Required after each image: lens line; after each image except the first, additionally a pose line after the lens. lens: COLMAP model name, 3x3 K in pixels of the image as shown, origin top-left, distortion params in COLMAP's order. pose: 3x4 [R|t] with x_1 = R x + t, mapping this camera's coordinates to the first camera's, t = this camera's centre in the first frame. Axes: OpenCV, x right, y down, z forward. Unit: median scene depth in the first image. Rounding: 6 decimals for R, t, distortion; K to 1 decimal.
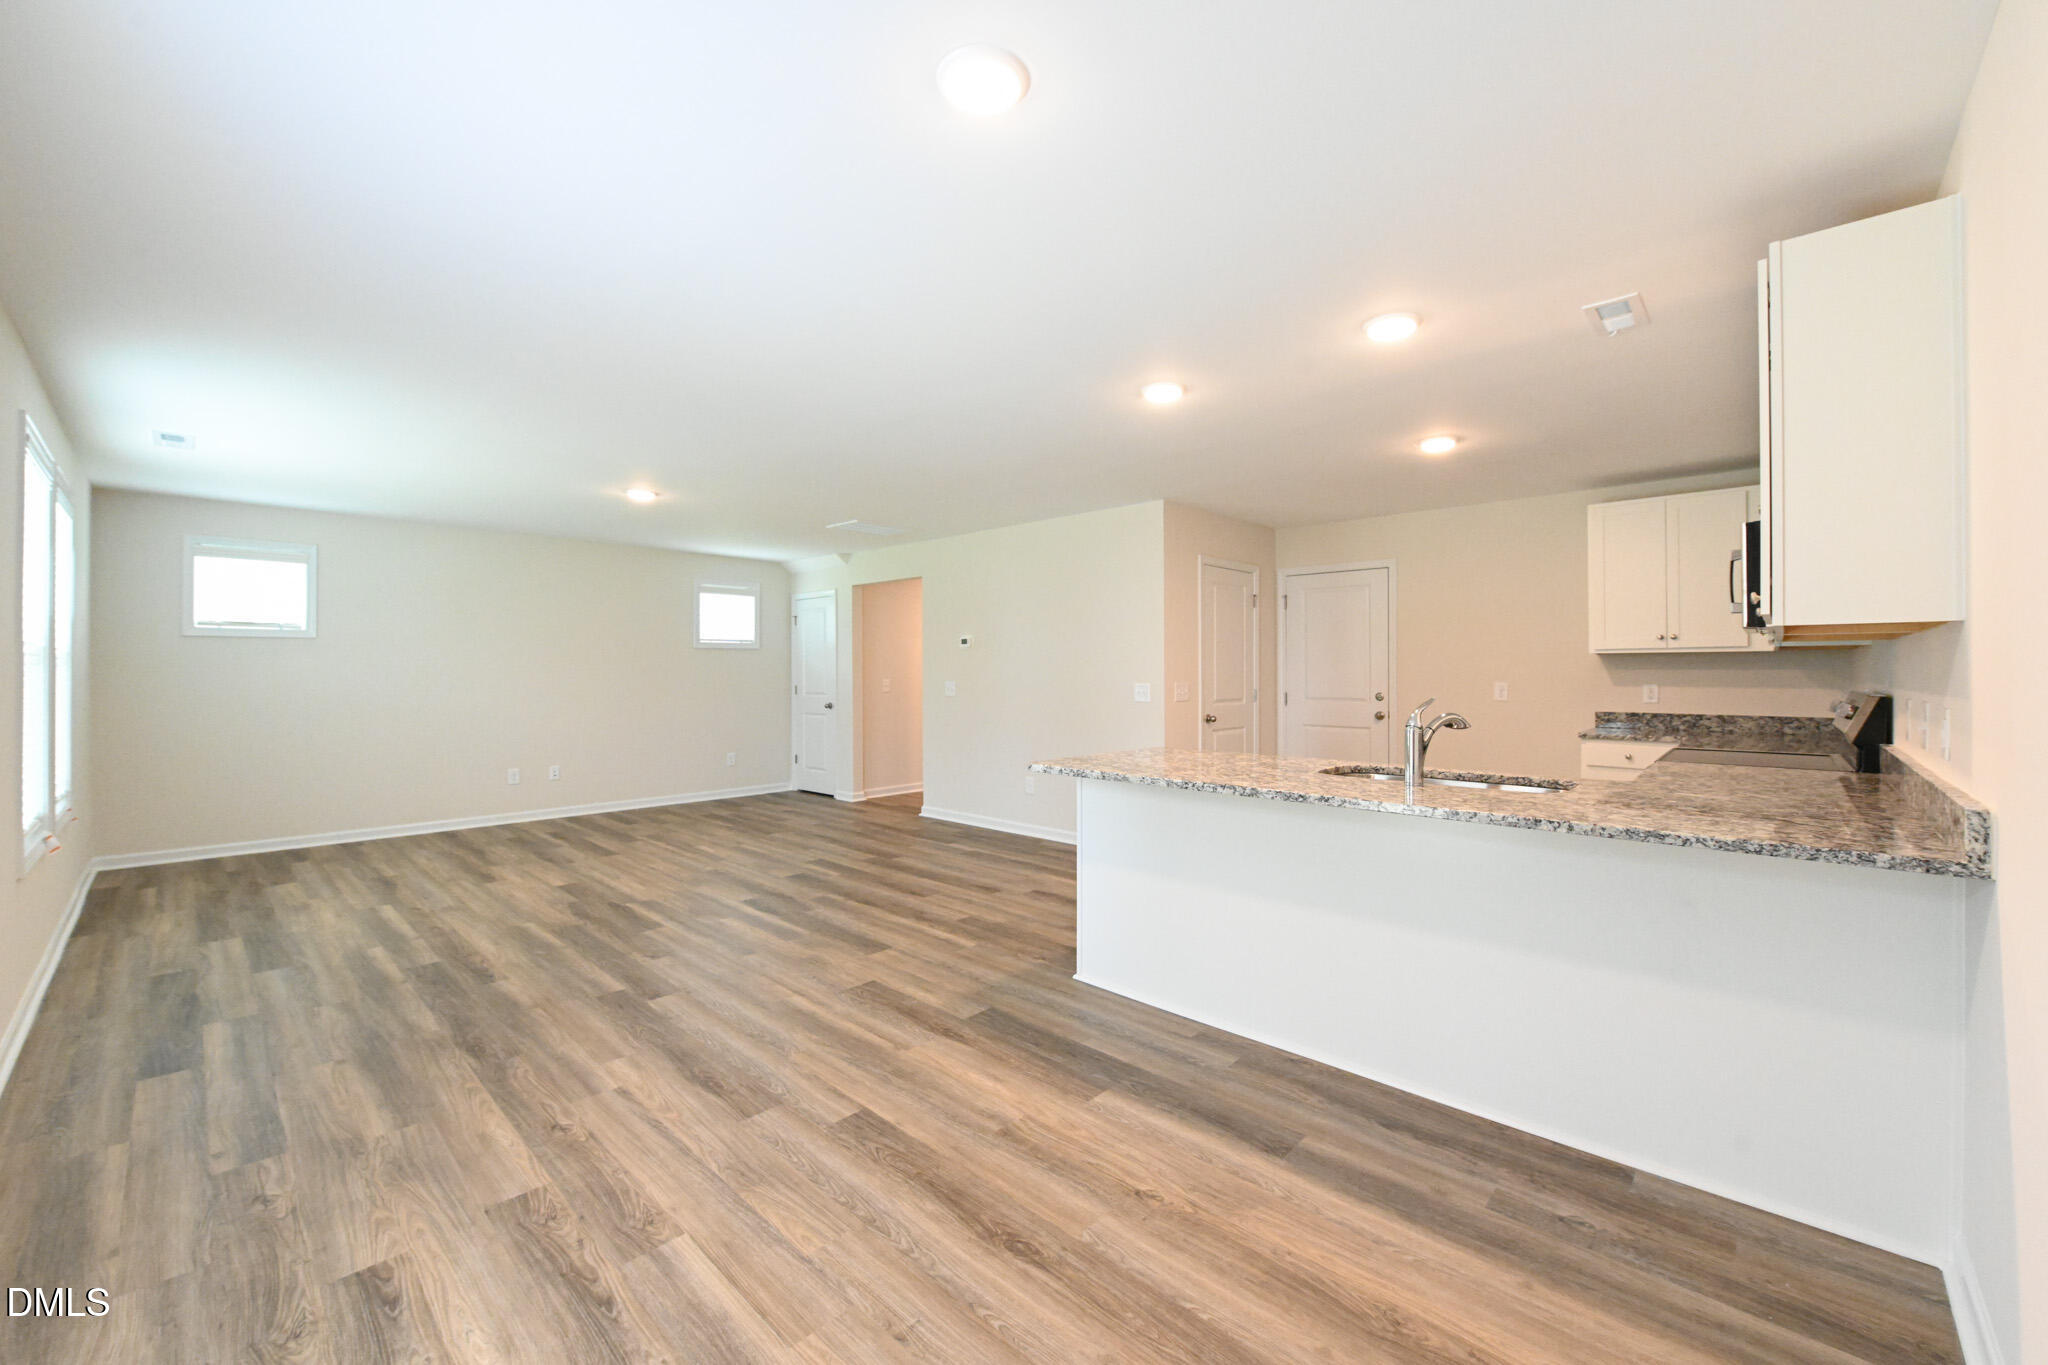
lens RADIAL K [[807.4, 0, 1026.7], [0, 807.4, 669.6], [0, 0, 1]] dist [-0.009421, -0.000387]
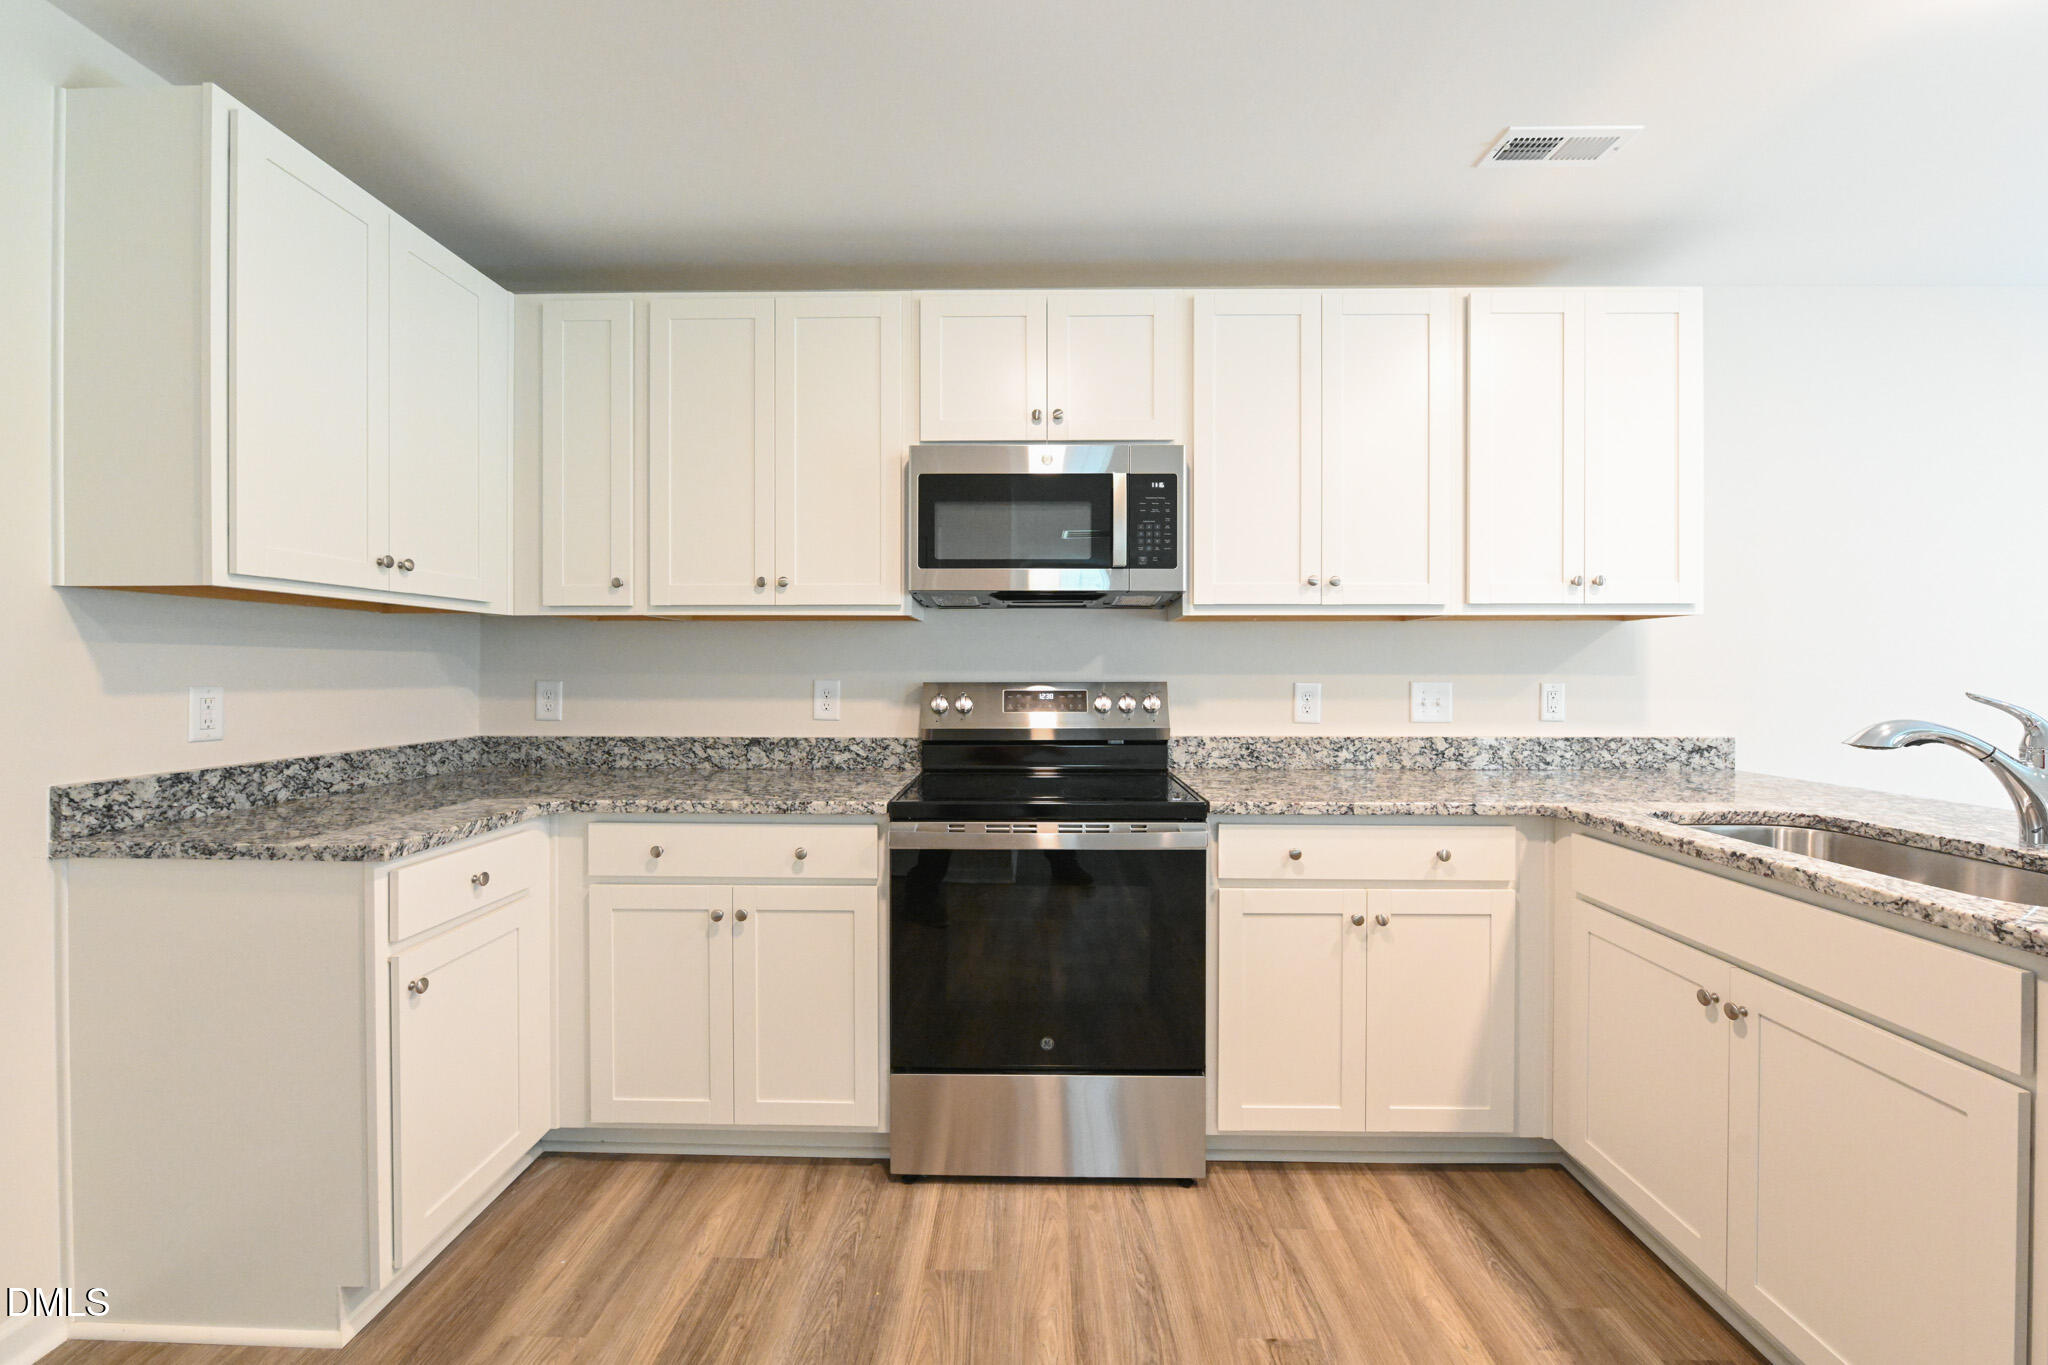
lens RADIAL K [[807.4, 0, 1026.7], [0, 807.4, 669.6], [0, 0, 1]] dist [-0.009421, -0.000387]
pose [[-0.674661, 0.000883, 0.738127, 0.361764], [-0.001401, 0.999996, -0.002477, 0.014846], [-0.738127, -0.002705, -0.674657, 1.265827]]
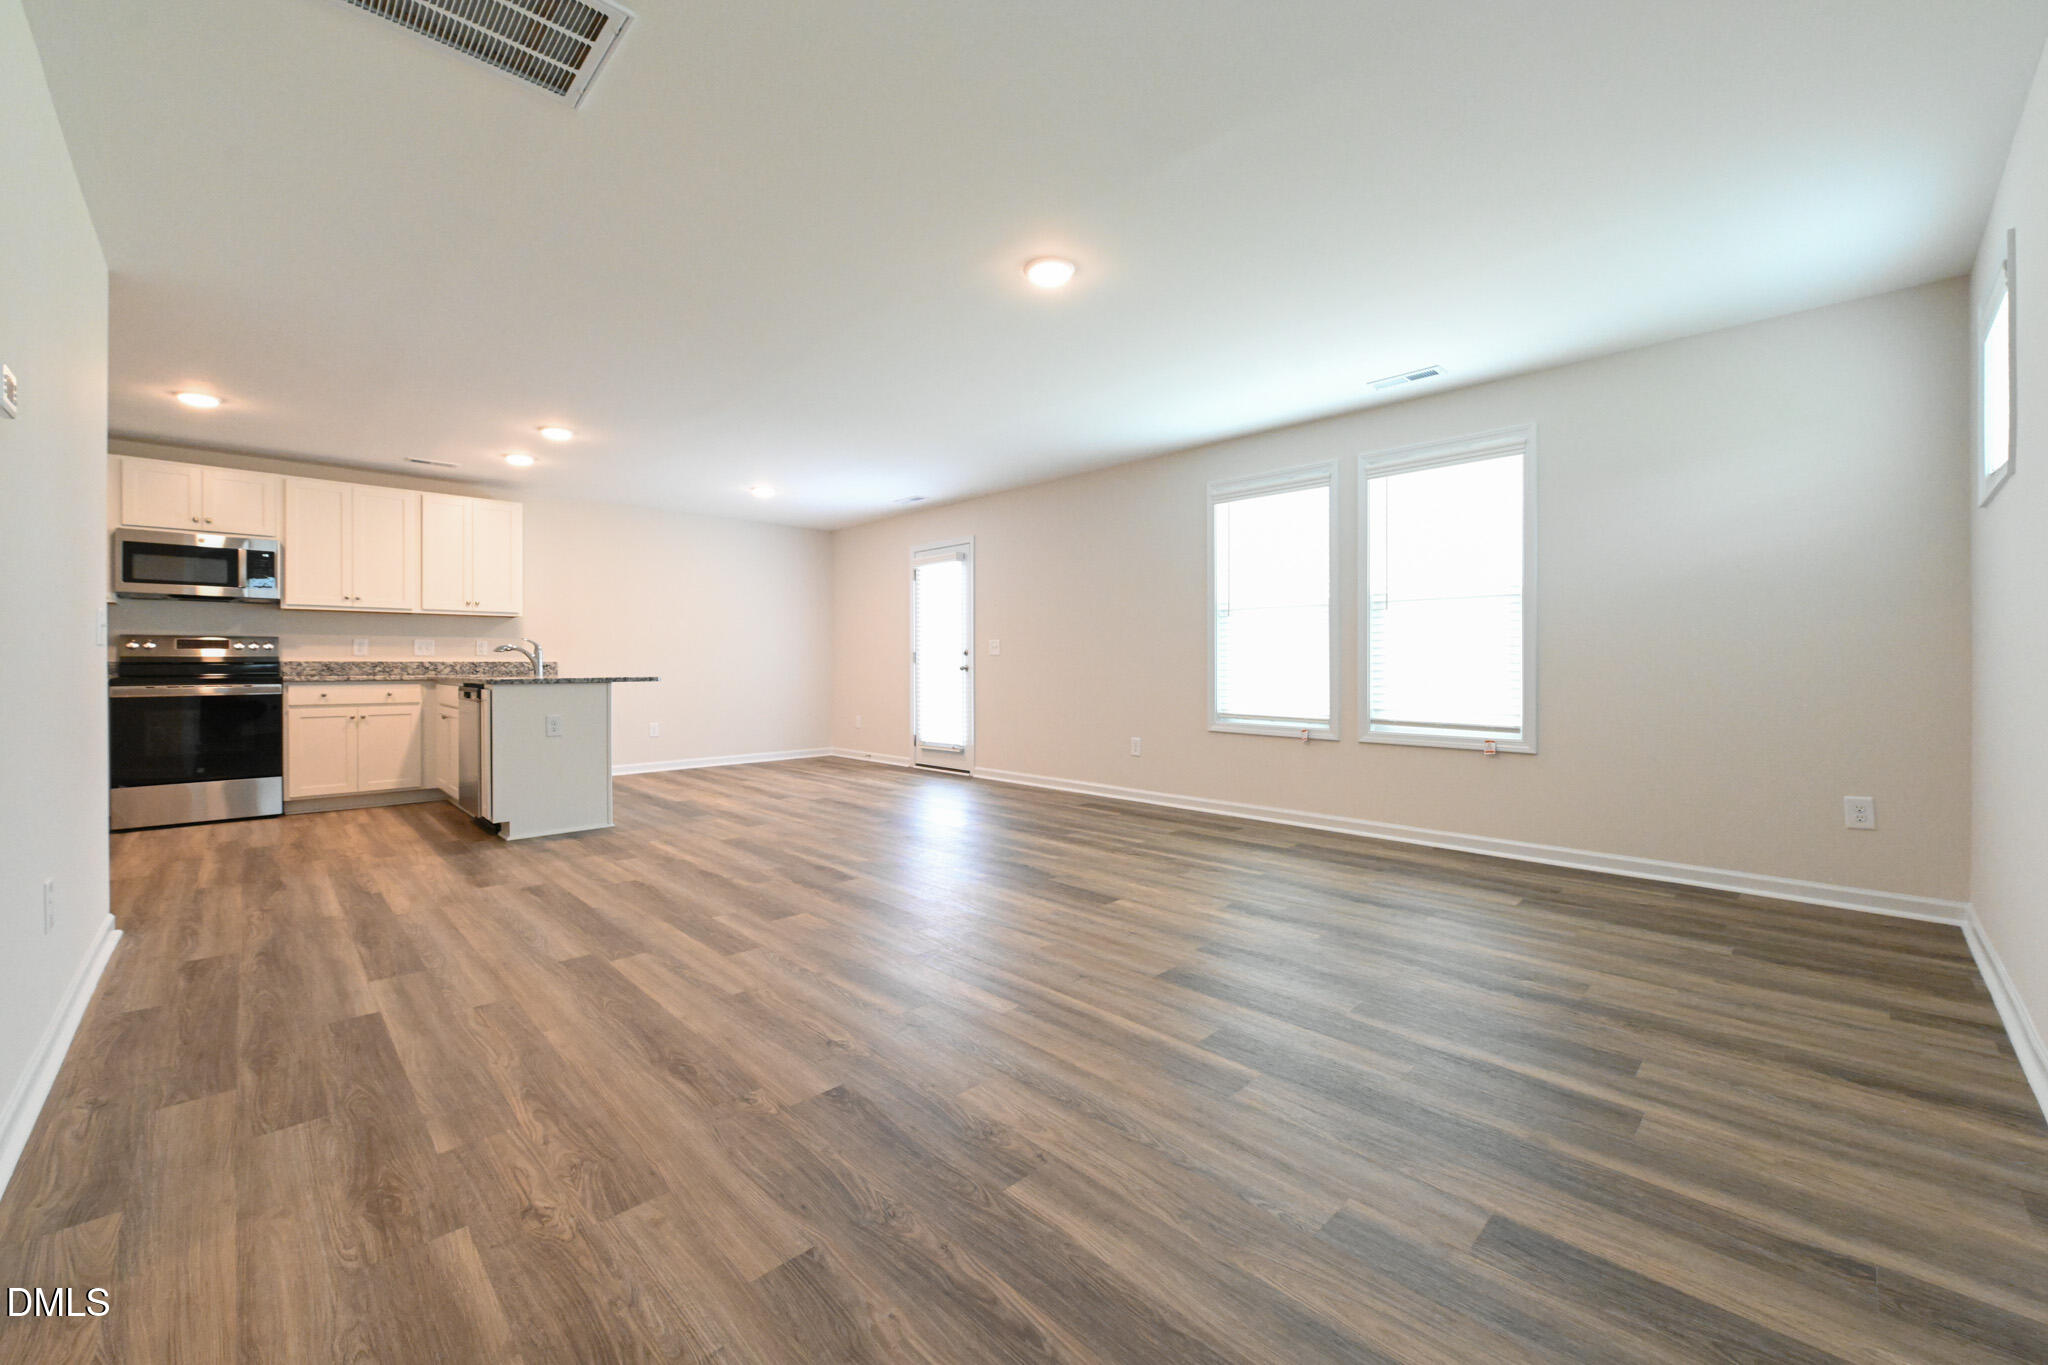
lens RADIAL K [[807.4, 0, 1026.7], [0, 807.4, 669.6], [0, 0, 1]] dist [-0.009421, -0.000387]
pose [[-0.999298, 0.001146, 0.037433, -0.669412], [0.001297, 0.999991, 0.004003, 0.079630], [-0.037428, 0.004048, -0.999291, 2.166780]]
